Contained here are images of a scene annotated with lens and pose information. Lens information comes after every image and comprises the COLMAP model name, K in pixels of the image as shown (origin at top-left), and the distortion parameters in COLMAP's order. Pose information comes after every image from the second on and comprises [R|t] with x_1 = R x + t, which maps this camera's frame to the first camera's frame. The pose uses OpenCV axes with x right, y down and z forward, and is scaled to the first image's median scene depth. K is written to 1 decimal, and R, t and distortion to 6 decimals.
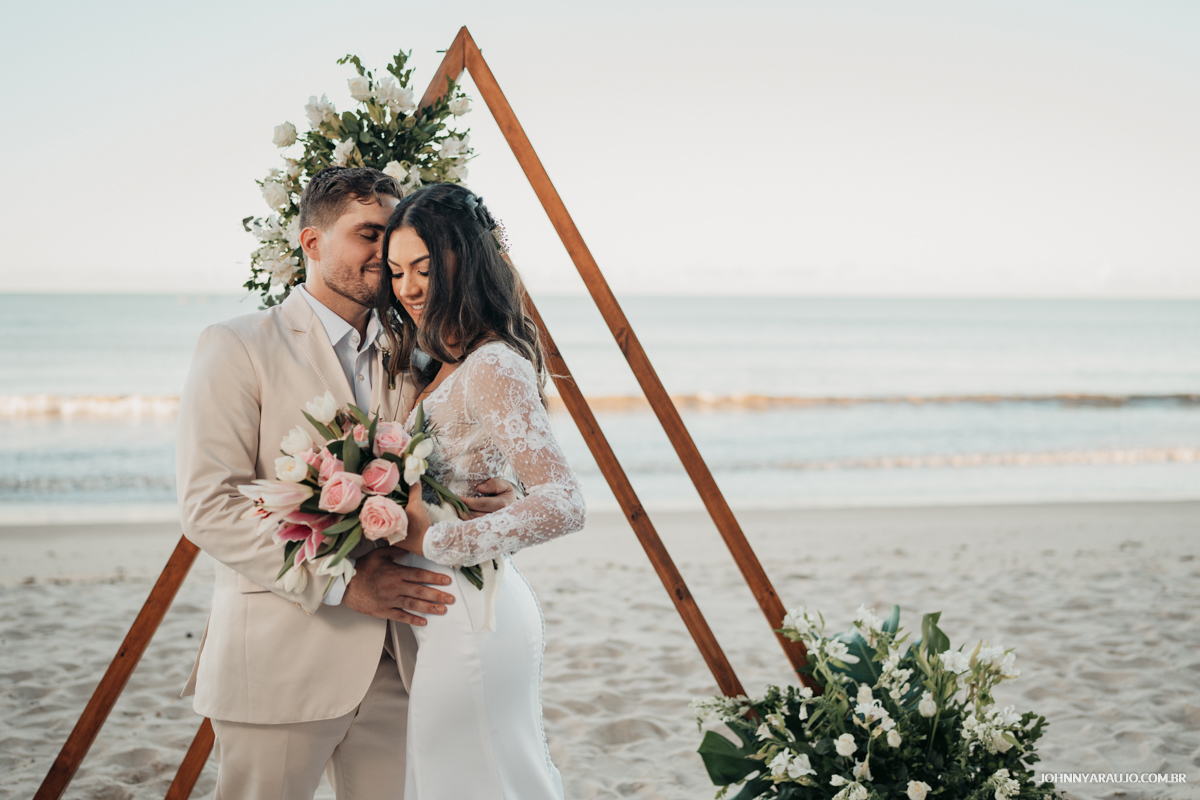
lens RADIAL K [[1256.5, 0, 600.0], [0, 1256.5, 400.0], [0, 0, 1]] dist [-0.063604, 0.193334]
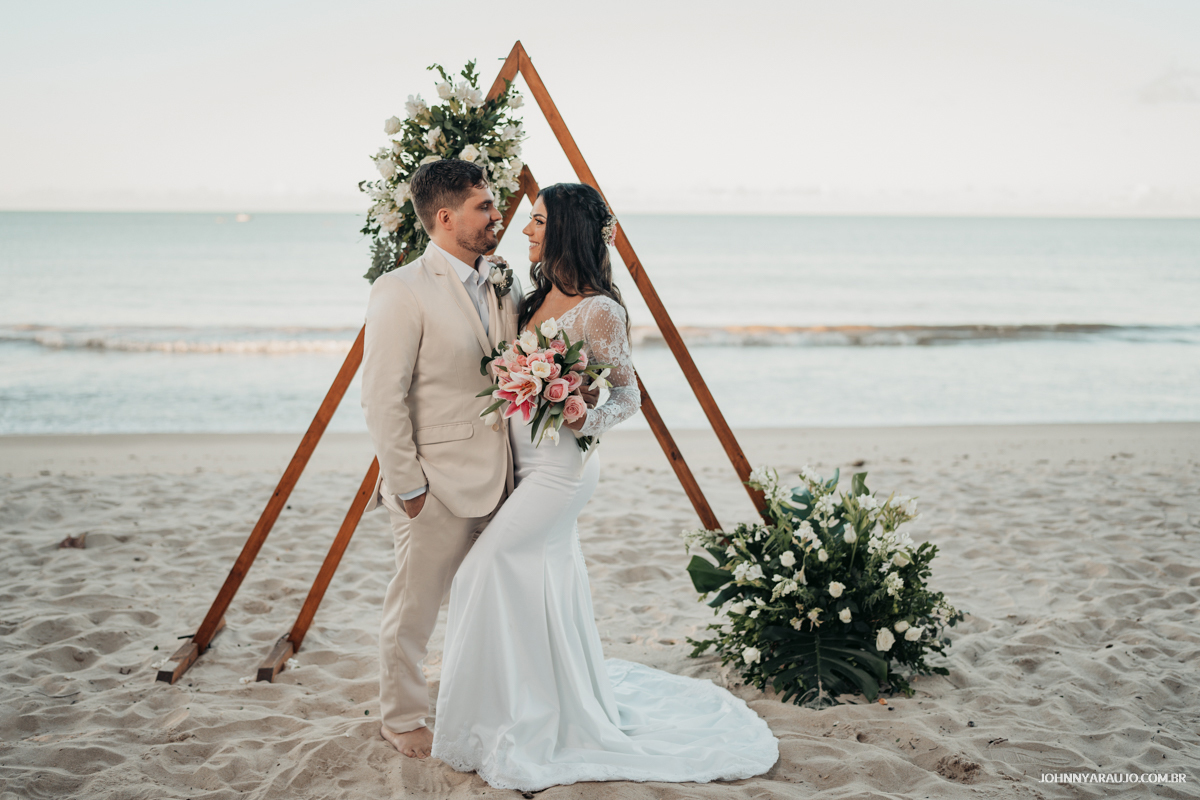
lens RADIAL K [[1256.5, 0, 600.0], [0, 1256.5, 400.0], [0, 0, 1]] dist [-0.063604, 0.193334]
pose [[0.999596, 0.005288, -0.027931, 0.018429], [-0.003505, 0.997977, 0.063485, 0.005391], [0.028211, -0.063361, 0.997592, -0.339524]]
